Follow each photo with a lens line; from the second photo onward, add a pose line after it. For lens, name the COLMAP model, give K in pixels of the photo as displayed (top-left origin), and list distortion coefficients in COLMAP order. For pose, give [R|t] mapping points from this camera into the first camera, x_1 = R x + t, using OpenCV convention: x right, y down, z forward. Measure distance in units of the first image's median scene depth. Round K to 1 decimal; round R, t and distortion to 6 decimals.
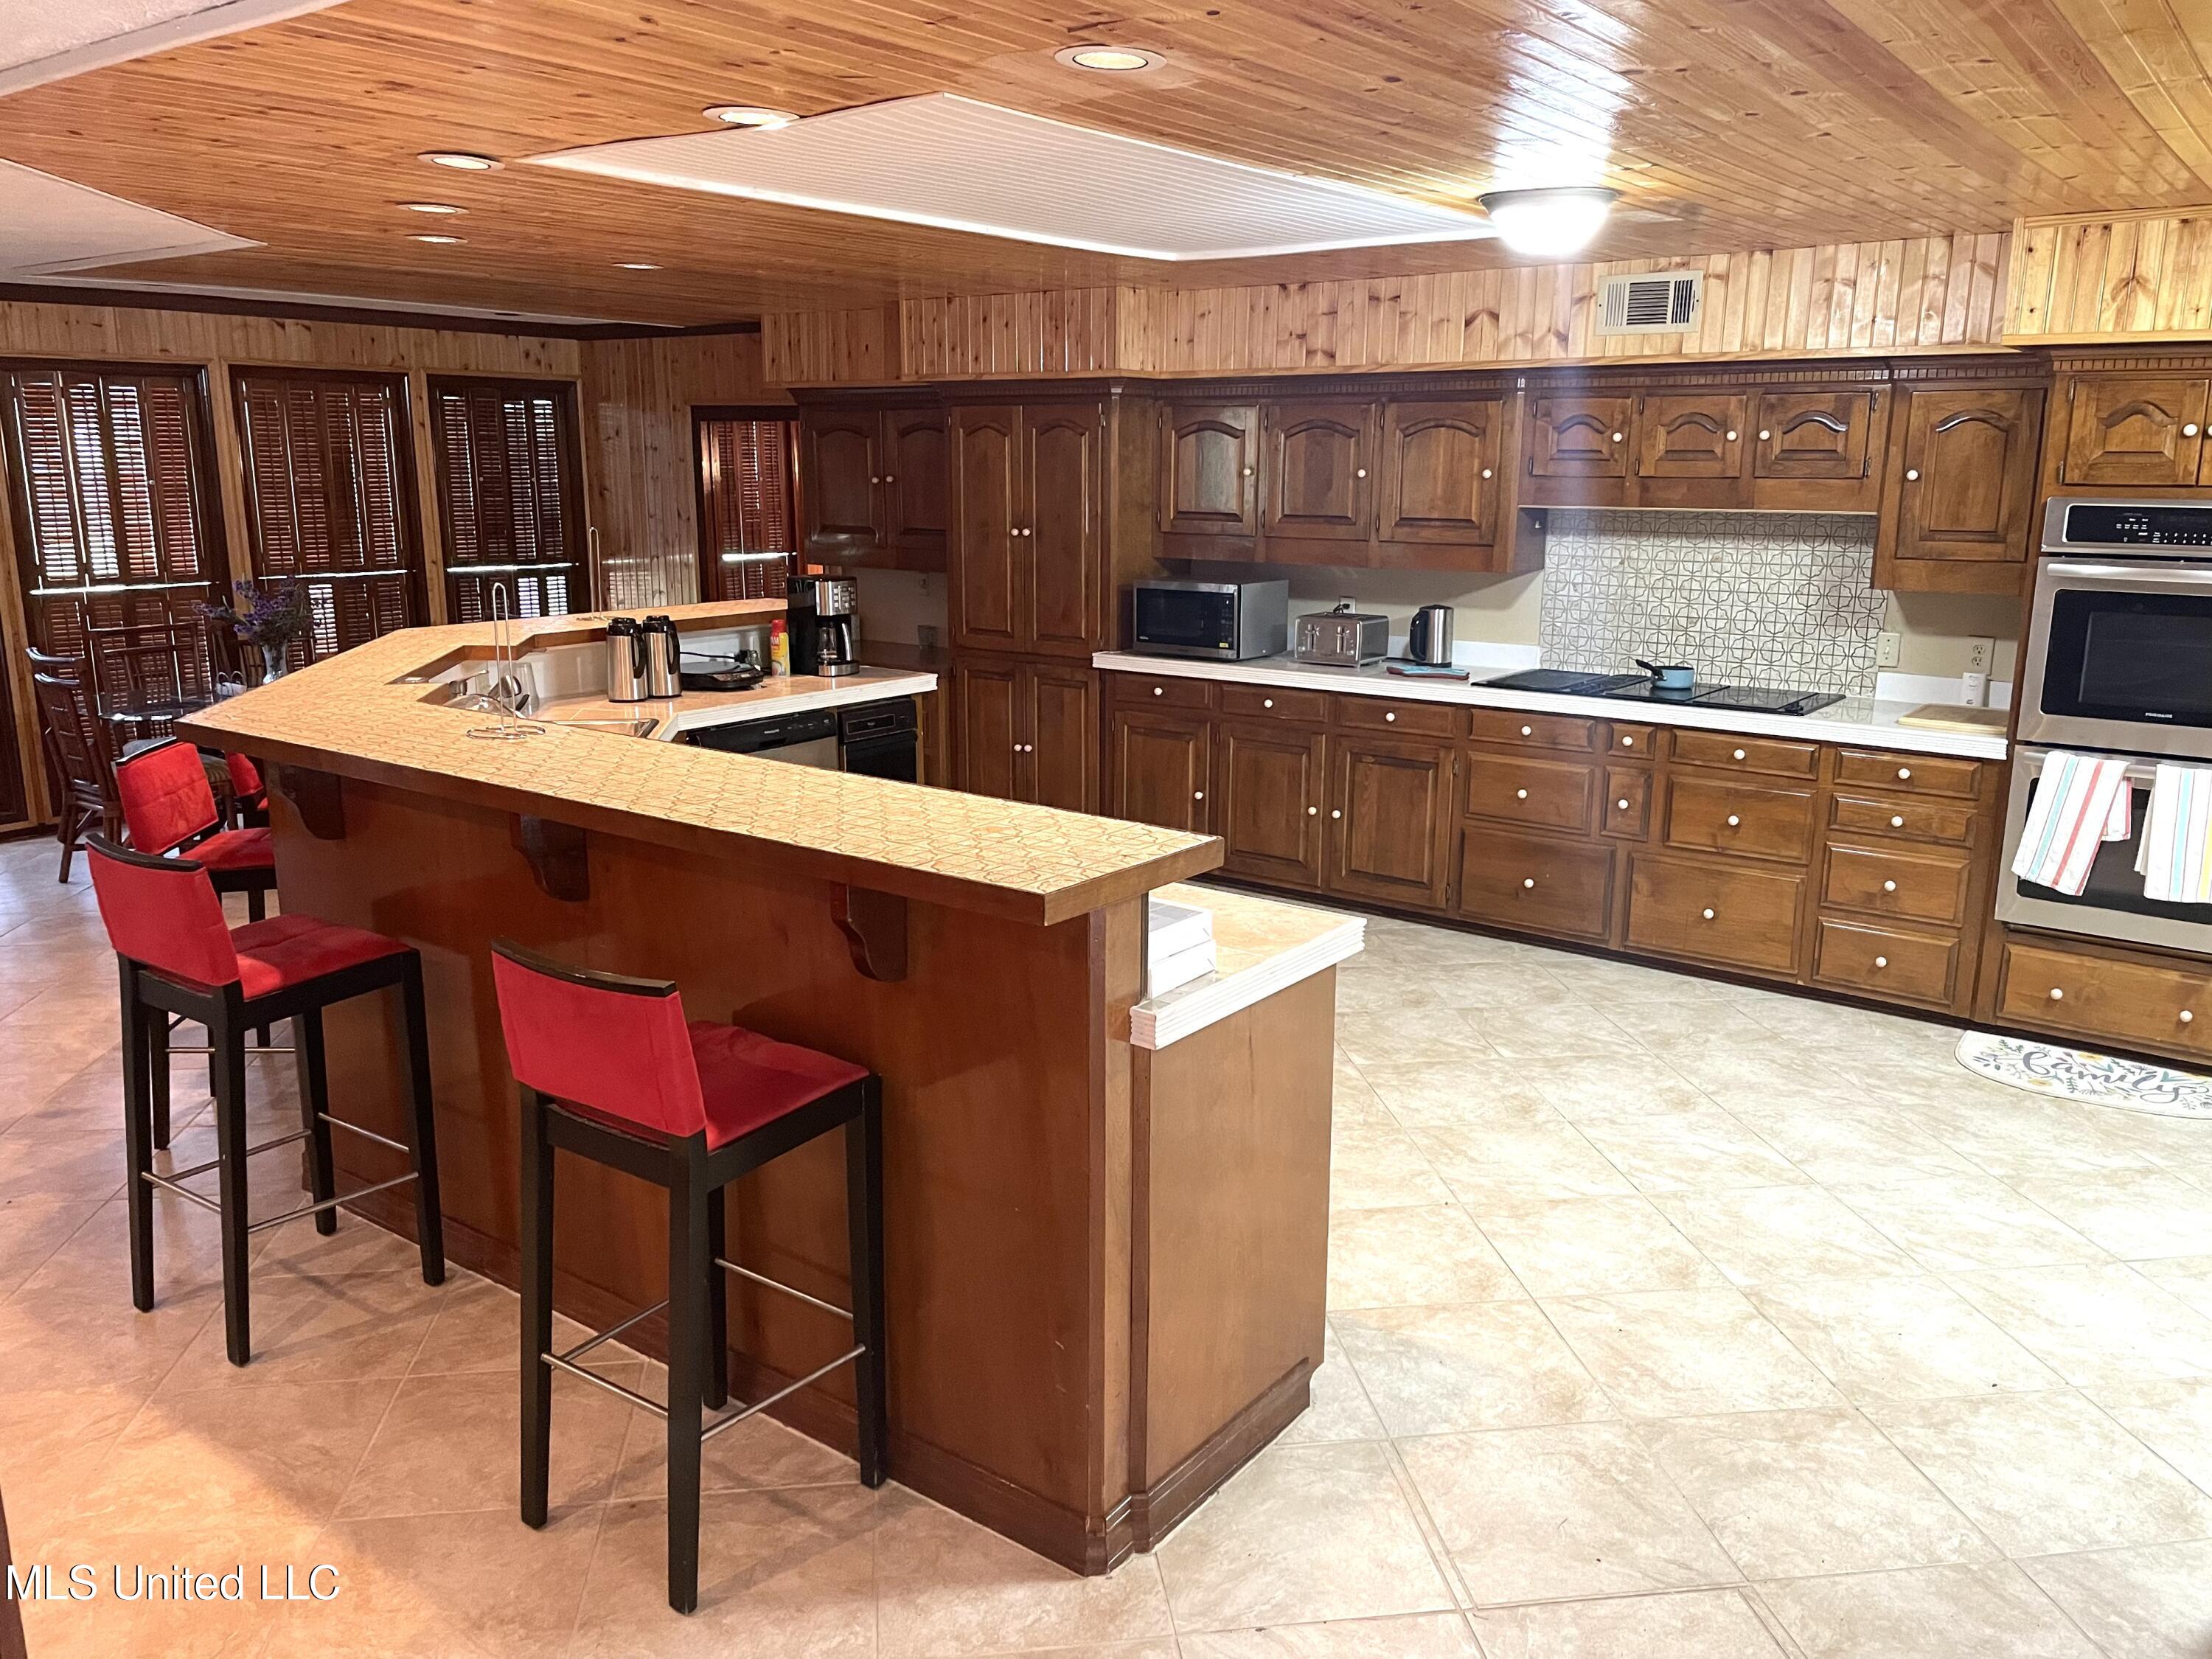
lens RADIAL K [[1685.7, 0, 1095.2], [0, 1685.7, 815.3], [0, 0, 1]] dist [0.057918, -0.048321]
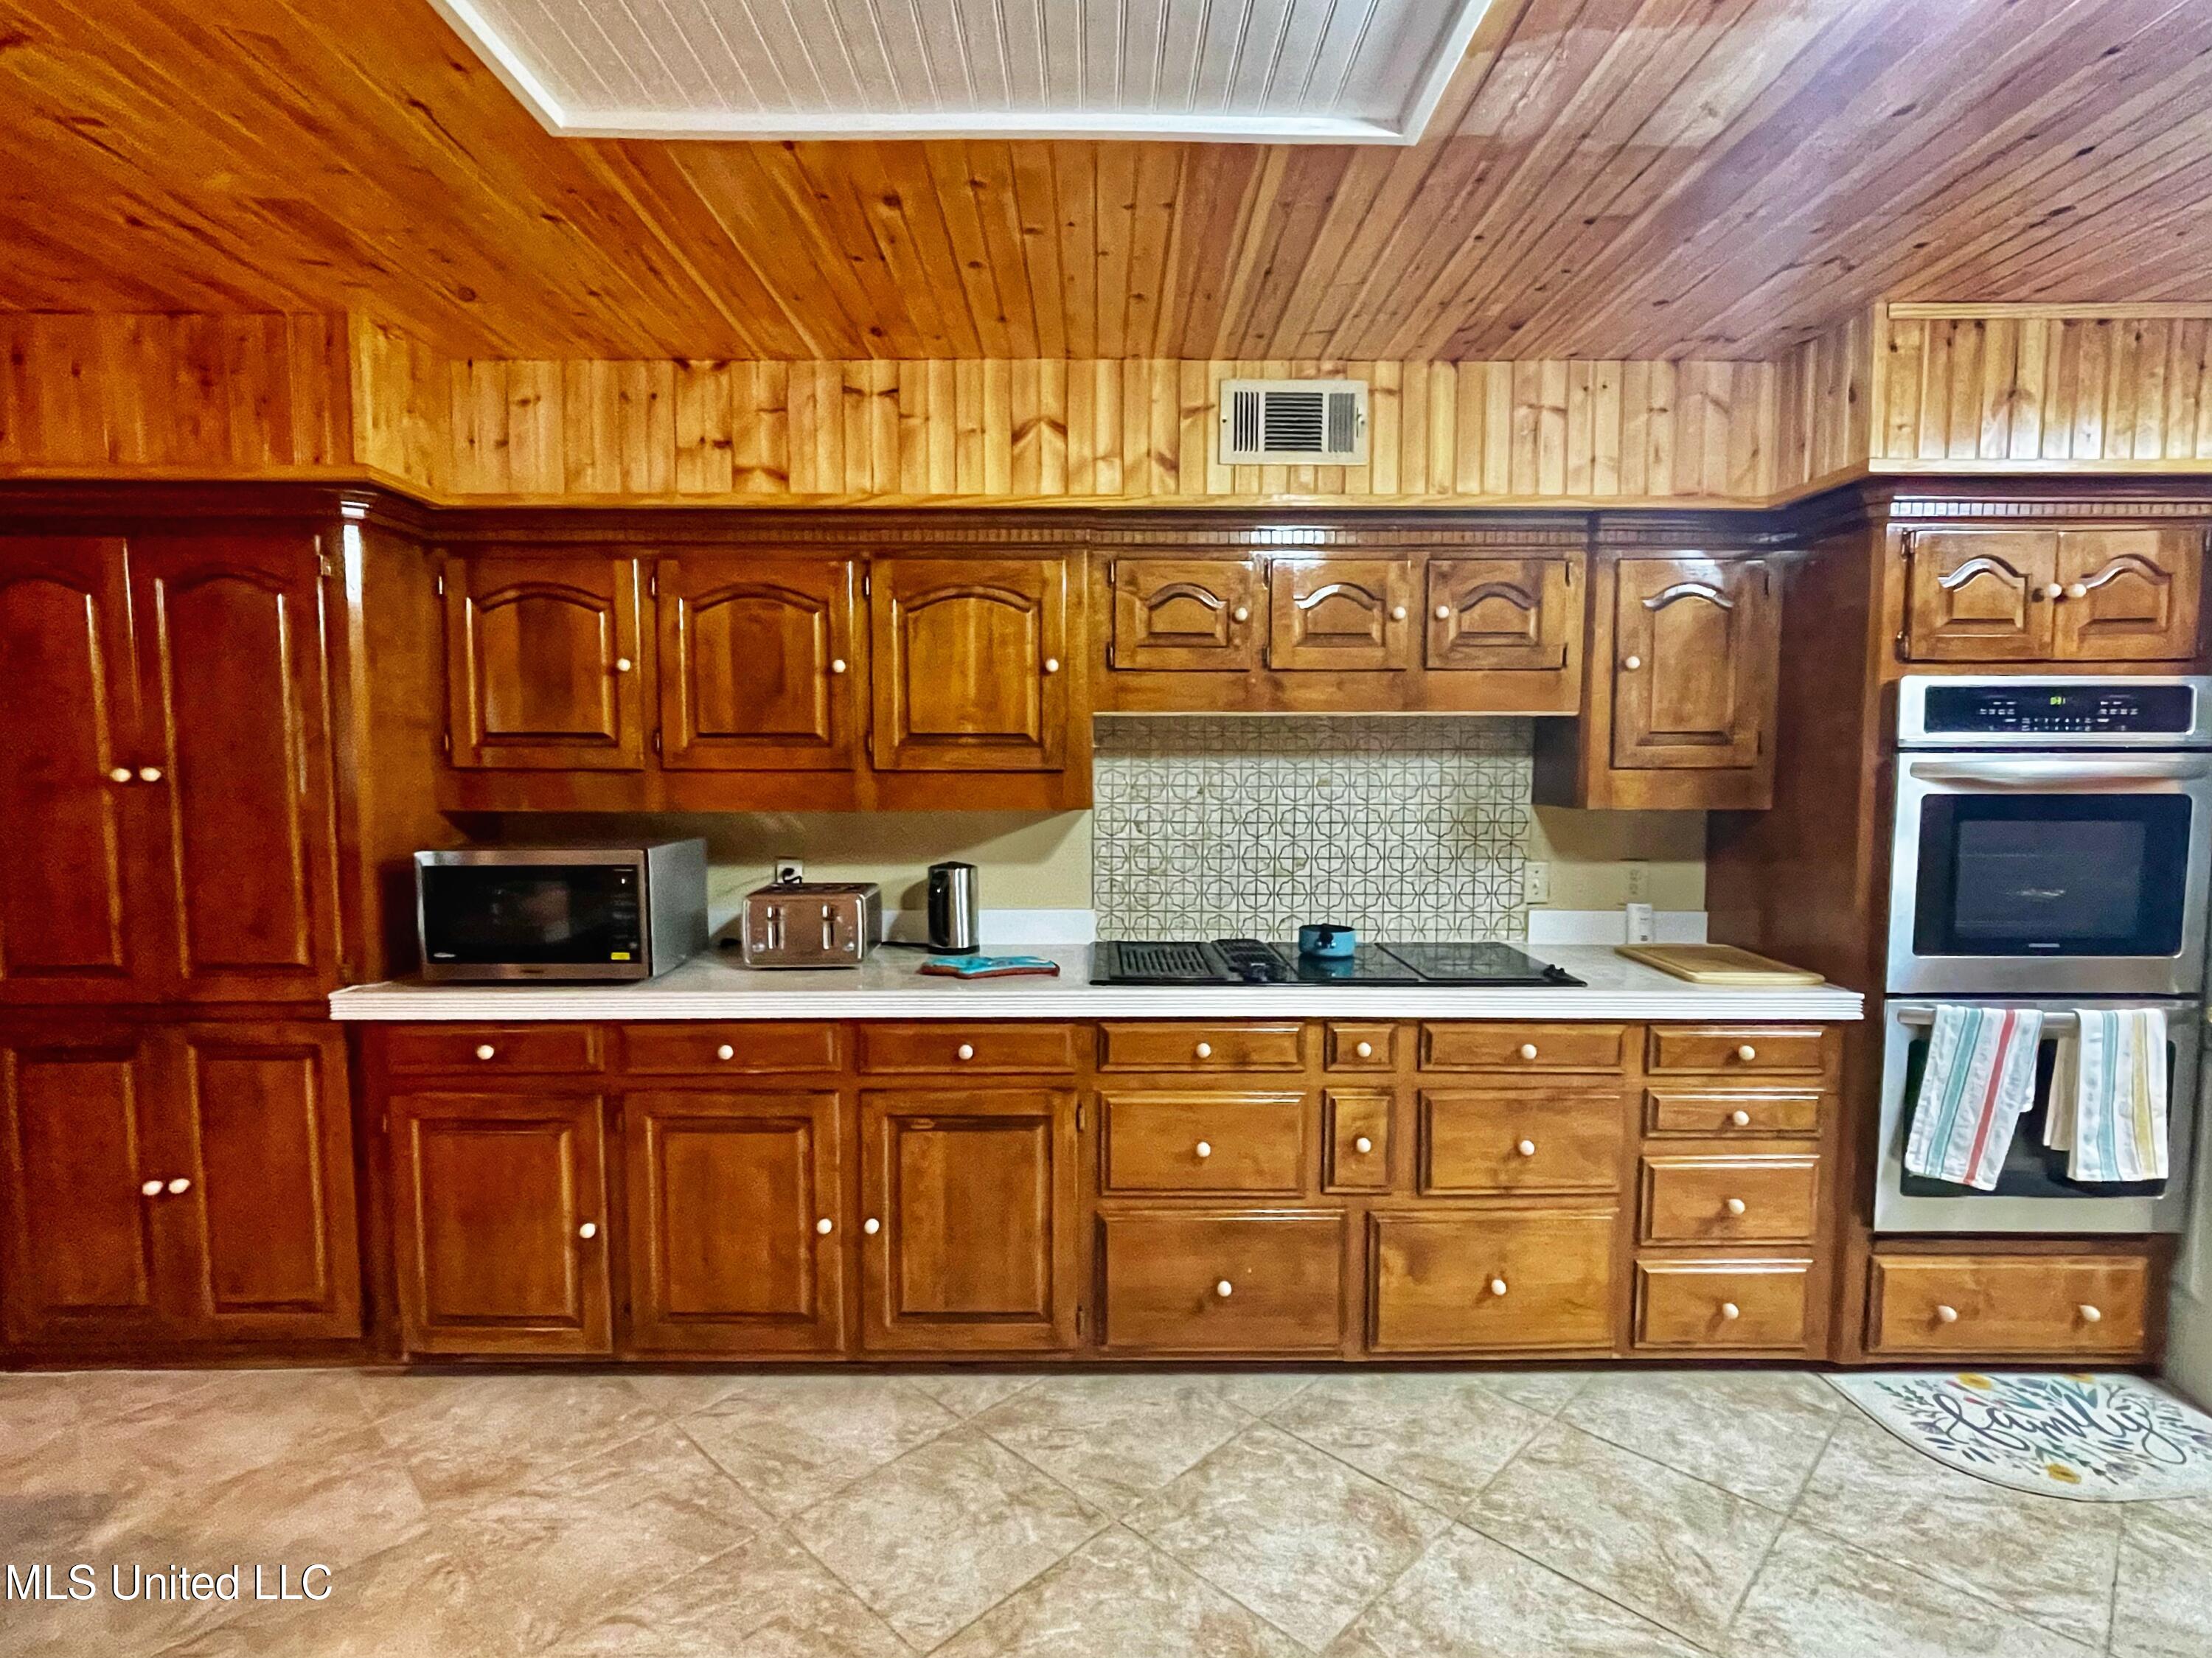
lens RADIAL K [[1103.3, 0, 1107.0], [0, 1103.3, 835.1], [0, 0, 1]] dist [-0.006296, 0.002669]
pose [[0.783977, -0.050271, 0.618750, -0.024652], [0.133951, 0.986935, -0.089536, -0.094837], [-0.606165, 0.153076, 0.780469, 0.669040]]
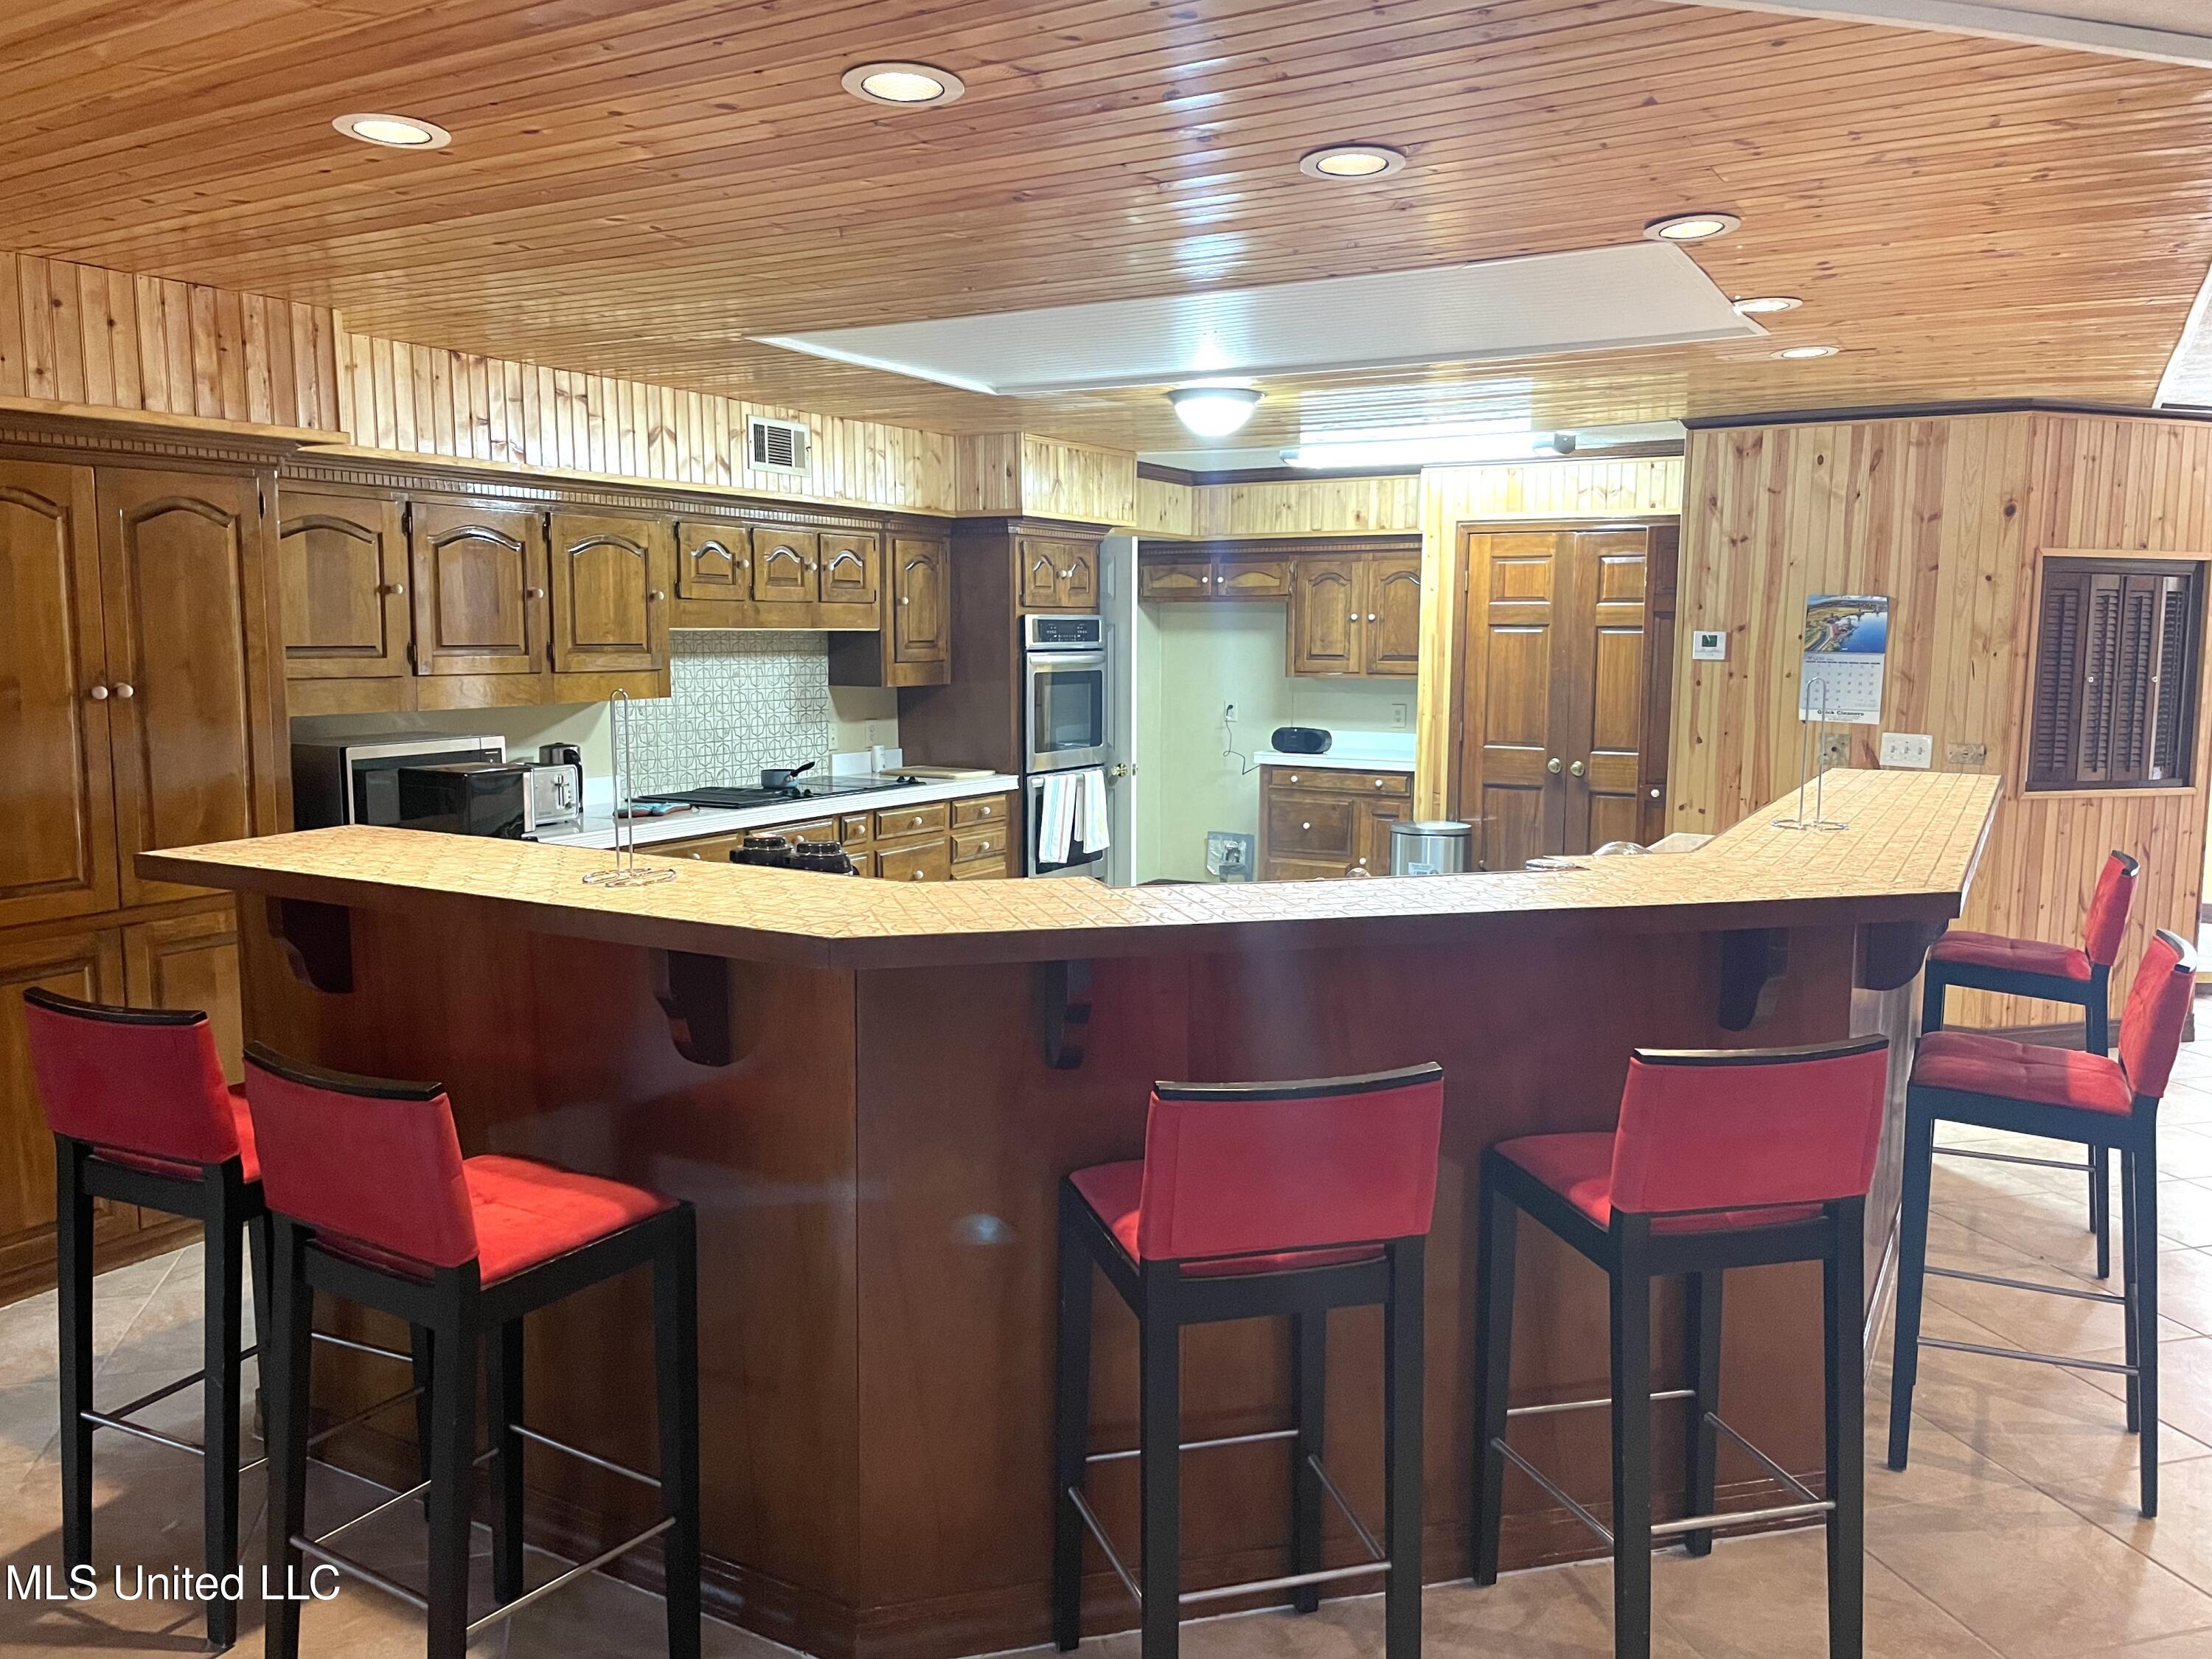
lens RADIAL K [[1685.7, 0, 1085.8], [0, 1685.7, 812.2], [0, 0, 1]] dist [0.057918, -0.048321]
pose [[-0.123987, -0.110849, 0.986073, -0.767925], [0.207616, 0.968848, 0.135018, -0.164764], [-0.970321, 0.221465, -0.097111, 0.901544]]
